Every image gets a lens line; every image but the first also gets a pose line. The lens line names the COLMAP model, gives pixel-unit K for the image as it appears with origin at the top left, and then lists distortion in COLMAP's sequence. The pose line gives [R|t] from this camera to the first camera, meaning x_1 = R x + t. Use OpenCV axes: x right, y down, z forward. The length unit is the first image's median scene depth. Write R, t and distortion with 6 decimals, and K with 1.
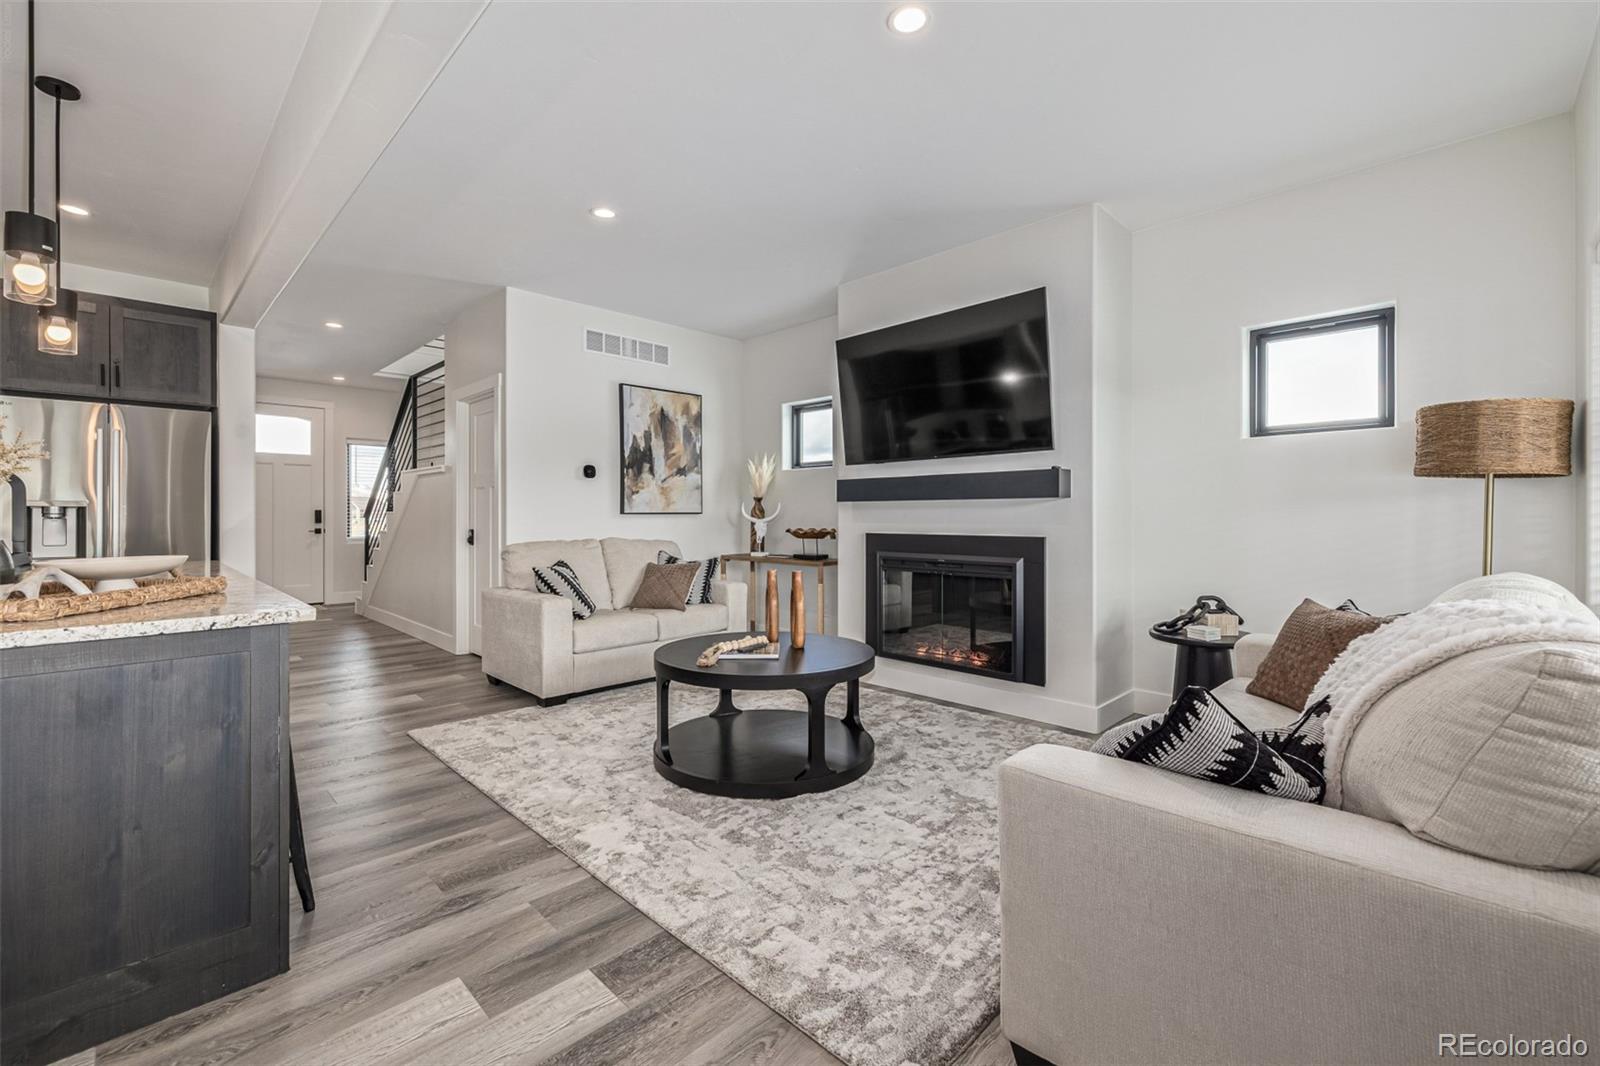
lens RADIAL K [[681.4, 0, 794.8], [0, 681.4, 517.6], [0, 0, 1]] dist [0.000082, 0.000092]
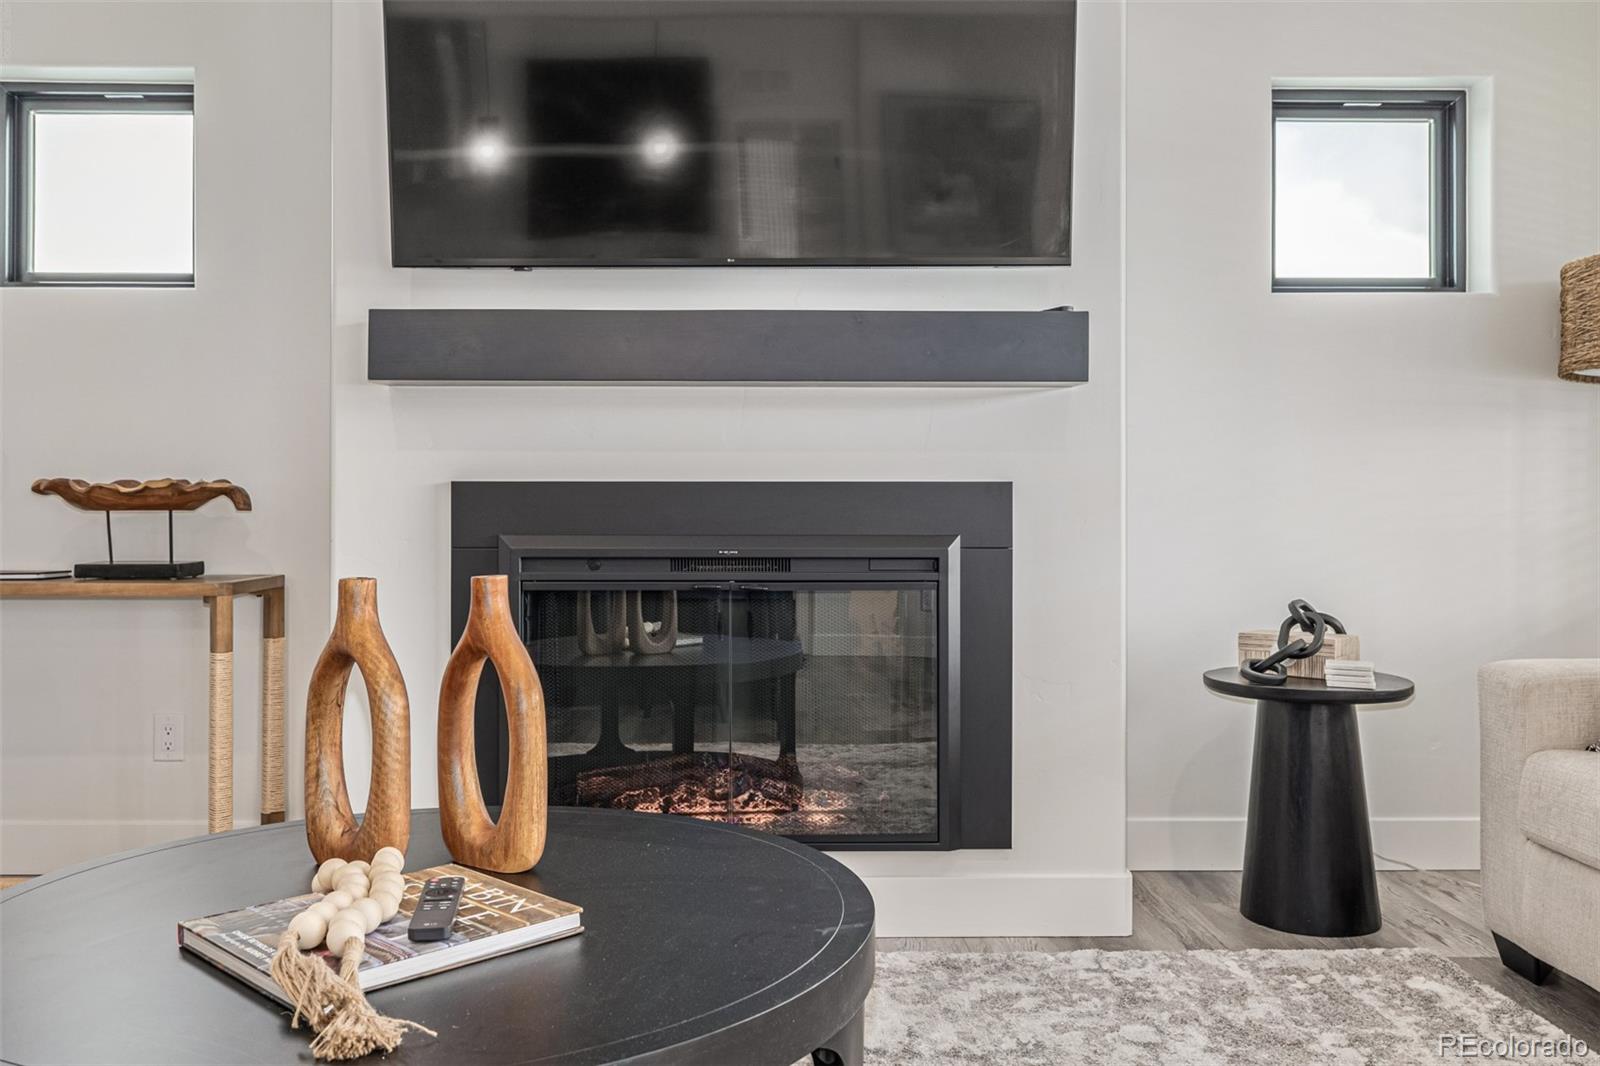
lens RADIAL K [[1316.1, 0, 800.0], [0, 1316.1, 533.0], [0, 0, 1]] dist [-0.002266, 0.000609]
pose [[0.699931, -0.005939, 0.714186, -0.277261], [0.001267, 0.999974, 0.007074, 0.052352], [-0.714209, -0.004047, 0.699920, 0.528015]]
